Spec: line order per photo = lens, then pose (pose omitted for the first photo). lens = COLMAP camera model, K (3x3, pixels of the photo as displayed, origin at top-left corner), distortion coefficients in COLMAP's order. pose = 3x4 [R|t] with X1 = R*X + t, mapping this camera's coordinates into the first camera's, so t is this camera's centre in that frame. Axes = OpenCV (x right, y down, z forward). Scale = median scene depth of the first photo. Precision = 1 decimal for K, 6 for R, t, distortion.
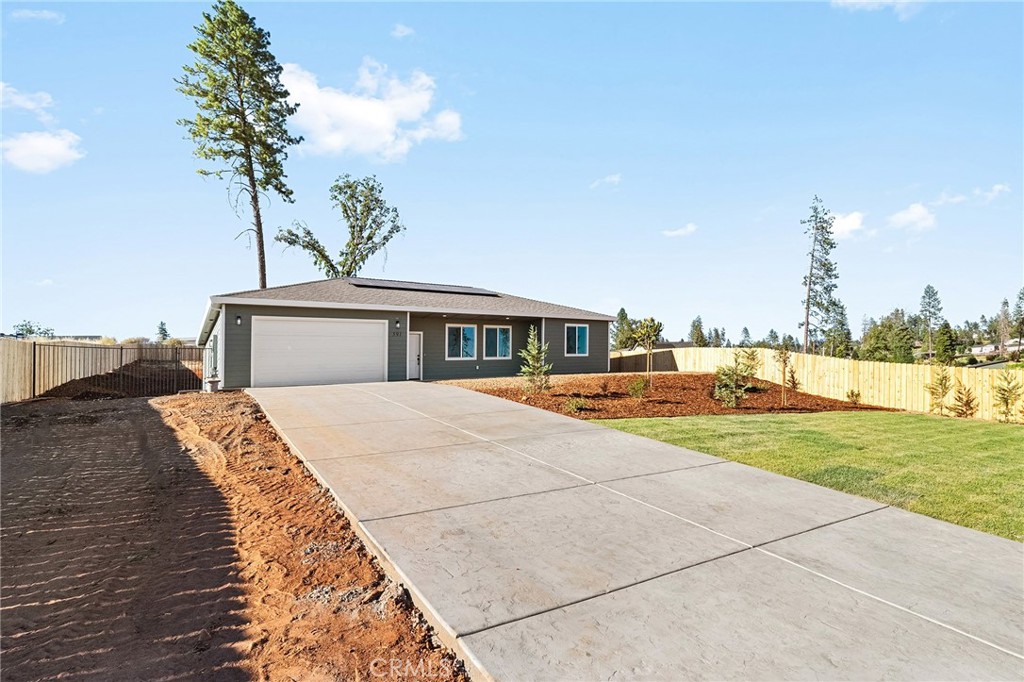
lens RADIAL K [[516.5, 0, 510.4], [0, 516.5, 395.5], [0, 0, 1]] dist [0.016372, -0.000266]
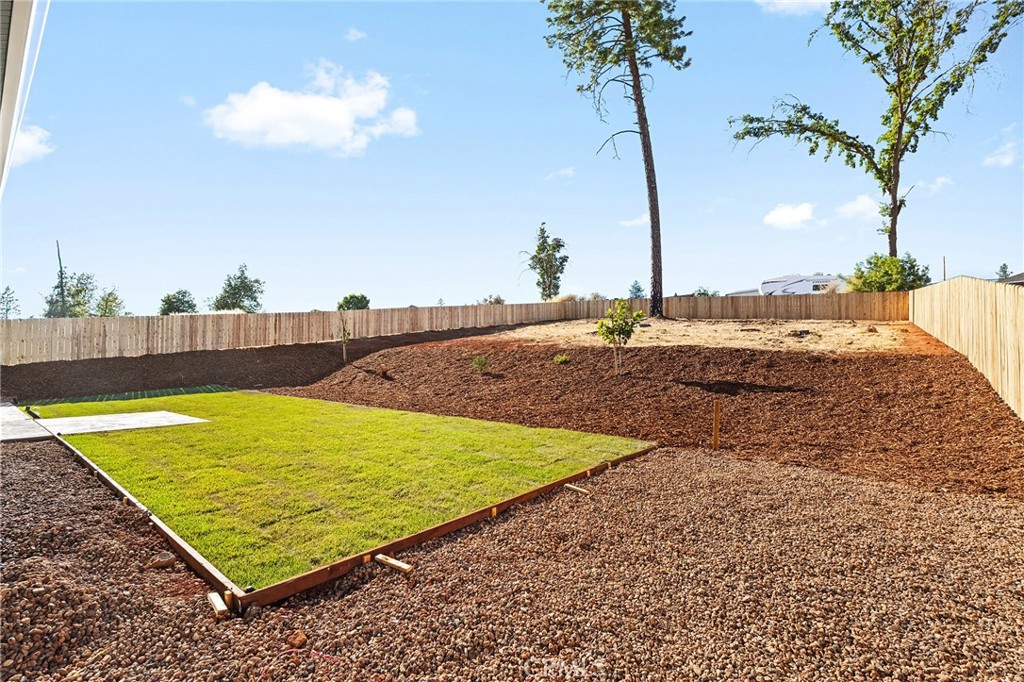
lens RADIAL K [[453.4, 0, 512.0], [0, 453.4, 341.0], [0, 0, 1]] dist [0.001114, -0.000387]
pose [[0.288393, 0.015367, -0.957389, 0.057870], [-0.014817, 0.999823, 0.011585, -0.038927], [0.957398, 0.010845, 0.288569, 0.664979]]
